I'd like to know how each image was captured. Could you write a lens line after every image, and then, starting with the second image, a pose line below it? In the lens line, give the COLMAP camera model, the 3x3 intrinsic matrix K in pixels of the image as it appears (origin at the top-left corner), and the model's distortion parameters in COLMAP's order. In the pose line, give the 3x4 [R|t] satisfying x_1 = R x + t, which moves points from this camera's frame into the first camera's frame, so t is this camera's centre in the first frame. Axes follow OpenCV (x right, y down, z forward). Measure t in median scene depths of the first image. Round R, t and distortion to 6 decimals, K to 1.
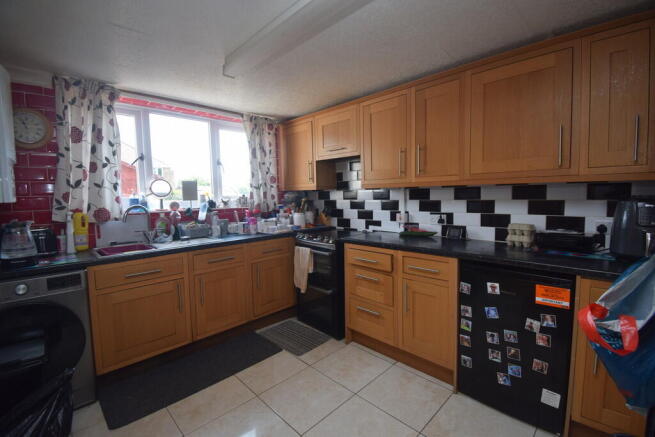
lens RADIAL K [[287.9, 0, 326.9], [0, 287.9, 216.4], [0, 0, 1]] dist [-0.005728, -0.001376]
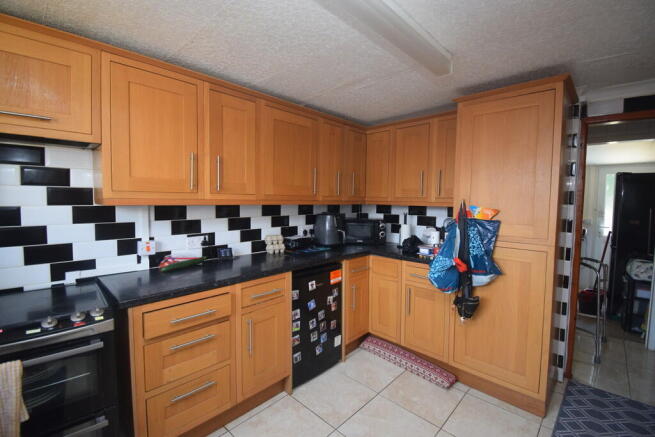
lens RADIAL K [[287.9, 0, 326.5], [0, 287.9, 215.3], [0, 0, 1]] dist [-0.005728, -0.001376]
pose [[-0.037241, -0.032848, 0.998766, -0.587901], [0.066607, 0.997155, 0.035279, -0.089703], [-0.997084, 0.067839, -0.034947, 0.789463]]
